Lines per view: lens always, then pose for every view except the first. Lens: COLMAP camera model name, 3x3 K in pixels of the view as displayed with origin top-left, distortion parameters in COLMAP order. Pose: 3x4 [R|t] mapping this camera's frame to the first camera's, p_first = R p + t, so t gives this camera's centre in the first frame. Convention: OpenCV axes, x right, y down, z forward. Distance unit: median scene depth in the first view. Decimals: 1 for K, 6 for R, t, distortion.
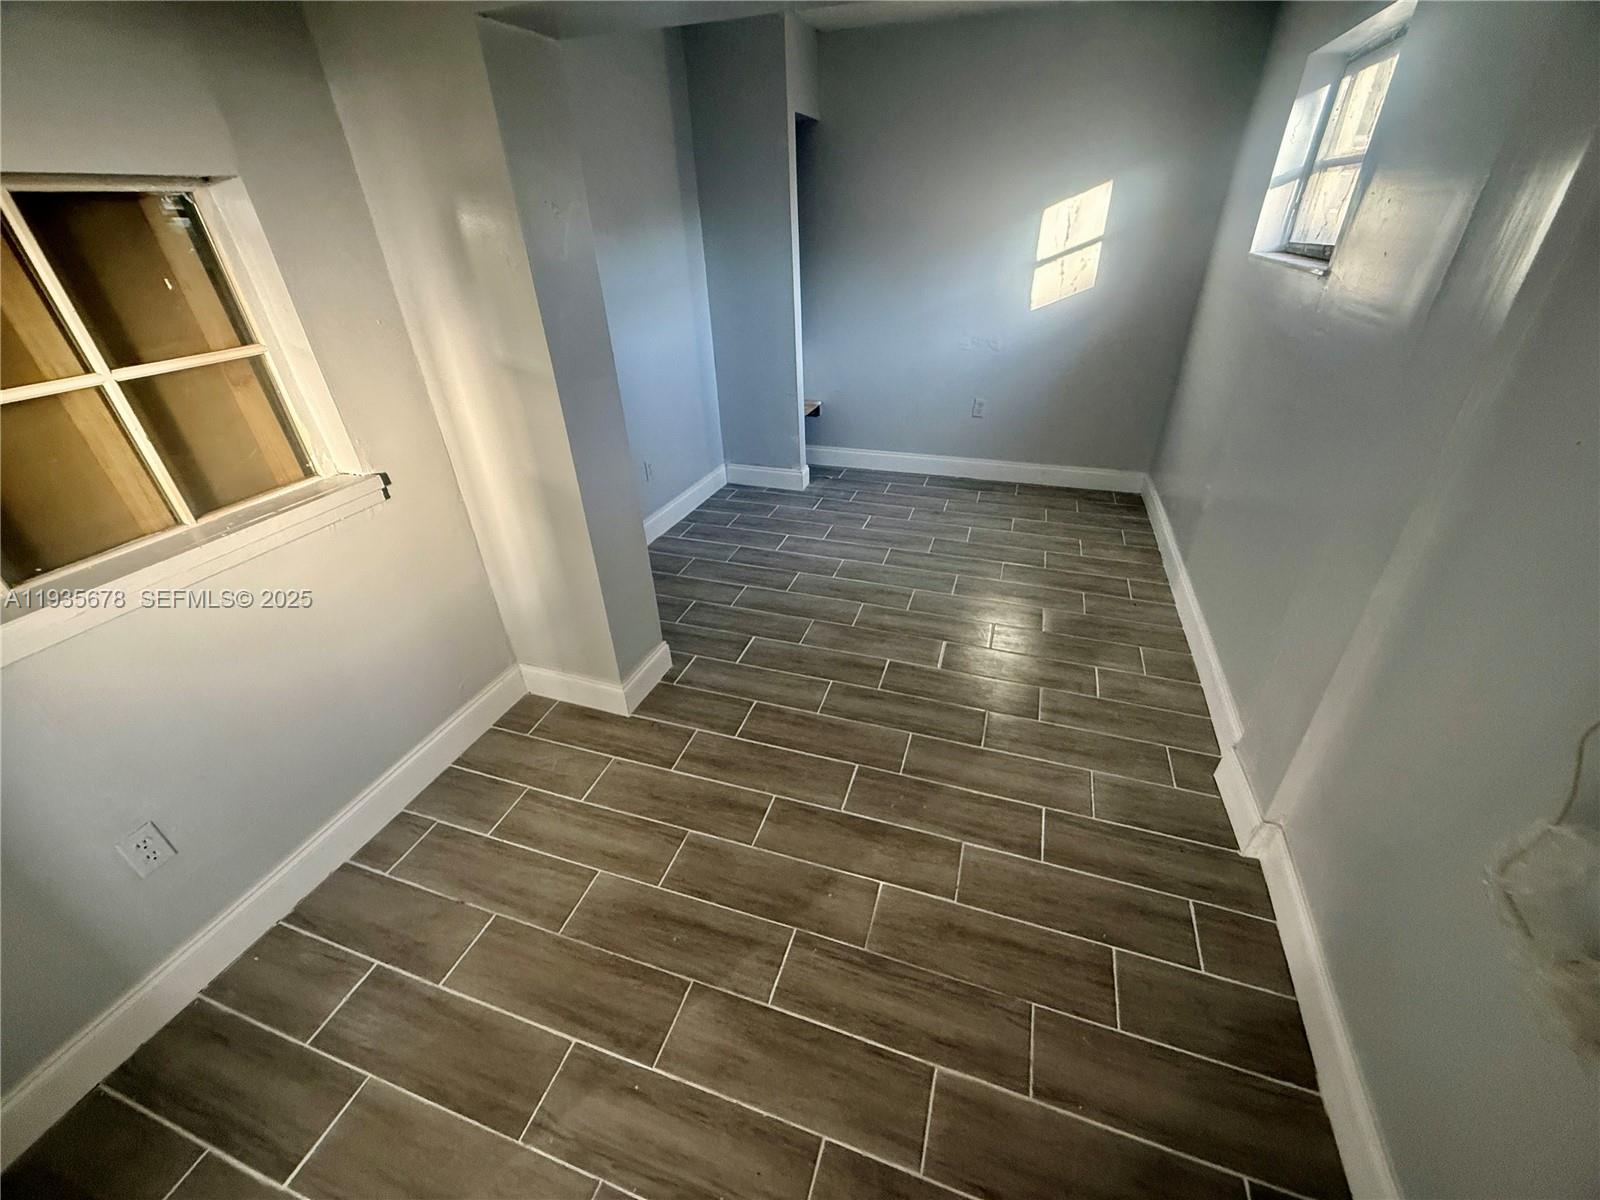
lens RADIAL K [[637.3, 0, 797.7], [0, 637.3, 597.1], [0, 0, 1]] dist [-0.000919, -0.000062]
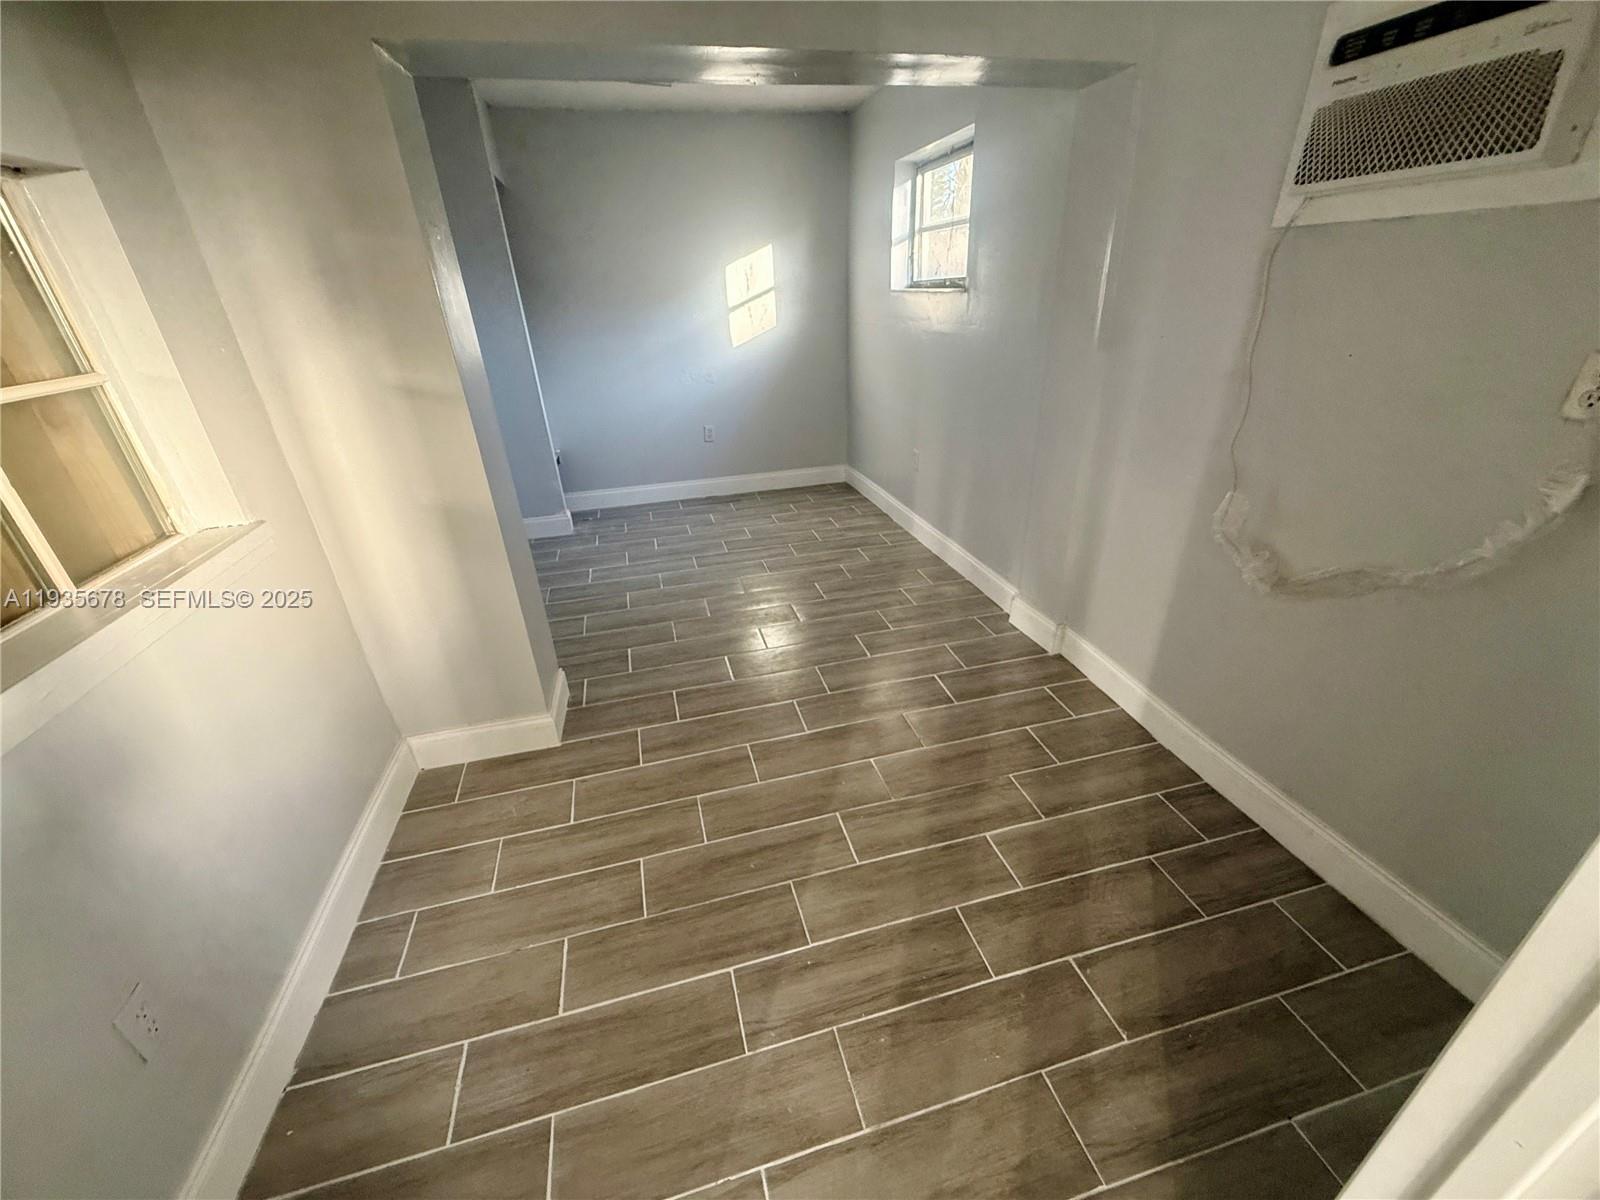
lens RADIAL K [[637.3, 0, 797.7], [0, 637.3, 597.1], [0, 0, 1]] dist [-0.000919, -0.000062]
pose [[0.837254, -0.247563, 0.487564, -0.403918], [0.296333, 0.954781, -0.024074, 0.110345], [-0.459557, 0.164637, 0.872755, -0.043763]]
